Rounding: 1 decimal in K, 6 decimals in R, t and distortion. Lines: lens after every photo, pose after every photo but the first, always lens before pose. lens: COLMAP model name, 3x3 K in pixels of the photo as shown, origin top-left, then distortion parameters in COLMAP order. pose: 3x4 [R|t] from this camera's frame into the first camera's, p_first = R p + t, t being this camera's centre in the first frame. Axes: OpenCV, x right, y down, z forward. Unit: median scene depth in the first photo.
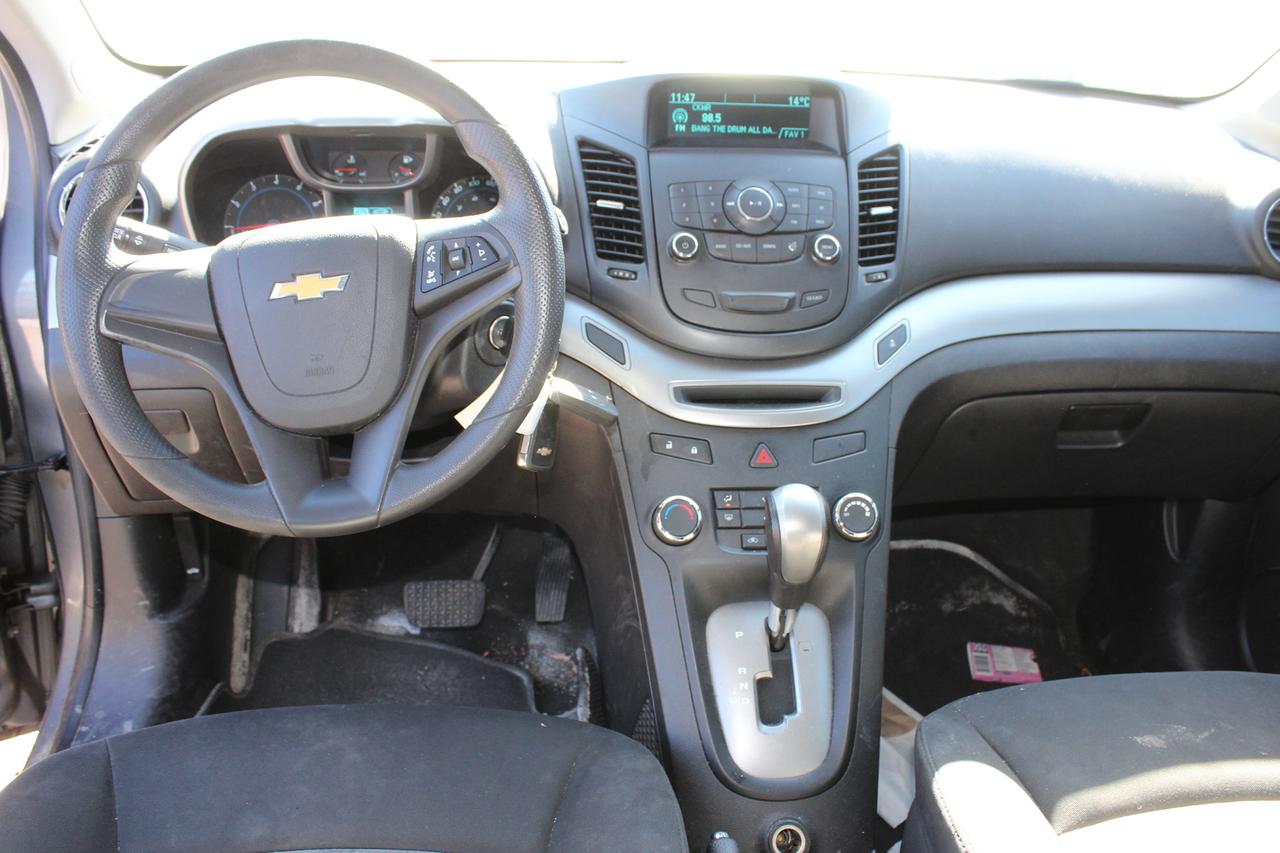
lens RADIAL K [[1040.9, 0, 648.4], [0, 1040.9, 418.0], [0, 0, 1]] dist [-0.169801, 0.130707]
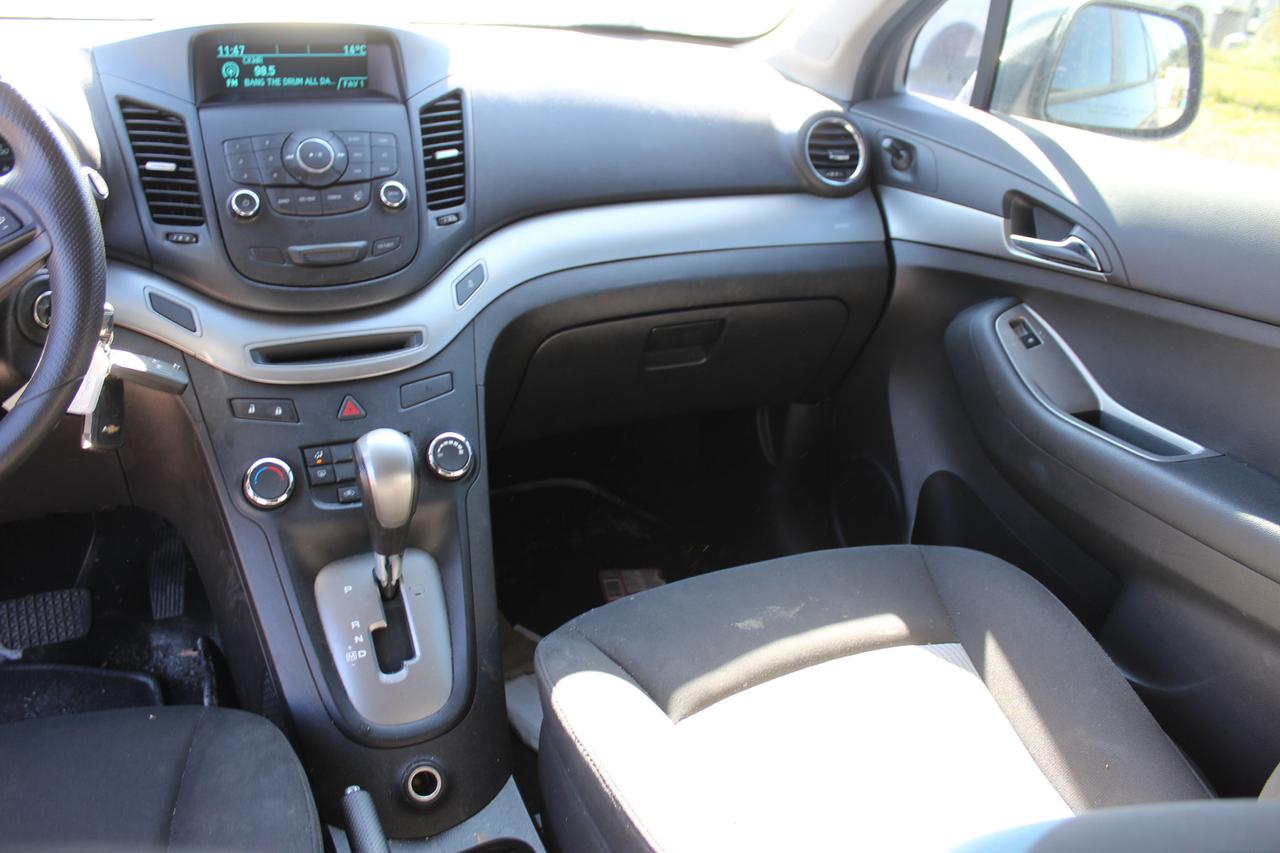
lens RADIAL K [[1040.9, 0, 653.4], [0, 1040.9, 415.1], [0, 0, 1]] dist [-0.169801, 0.130707]
pose [[0.933987, -0.124306, 0.334987, 0.048097], [0.114364, 0.992214, 0.049325, 0.025848], [-0.338510, -0.007759, 0.940931, -0.017498]]
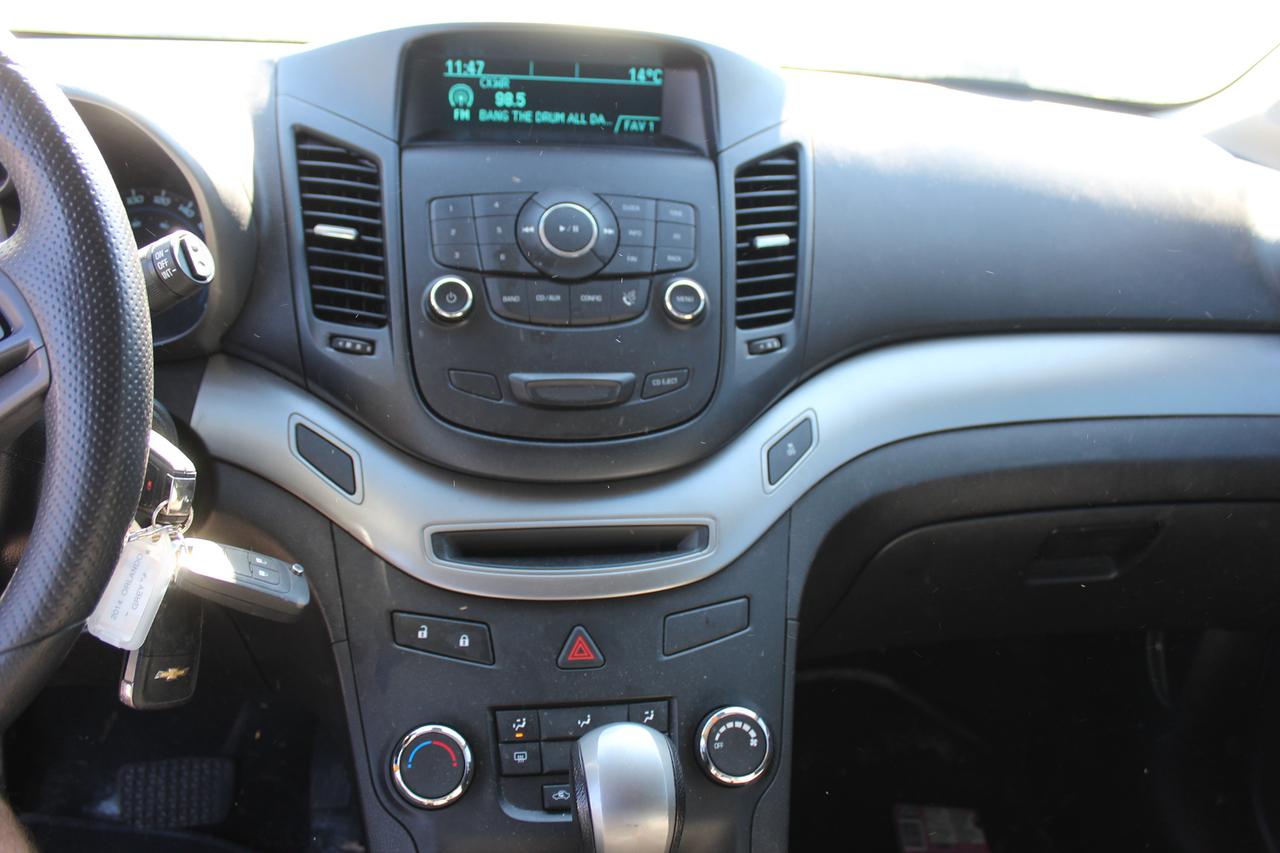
lens RADIAL K [[1040.9, 0, 657.9], [0, 1040.9, 419.3], [0, 0, 1]] dist [-0.169801, 0.130707]
pose [[0.994243, -0.008817, 0.106785, 0.086057], [0.012796, 0.999247, -0.036641, -0.067733], [-0.106381, 0.037797, 0.993607, 0.367779]]
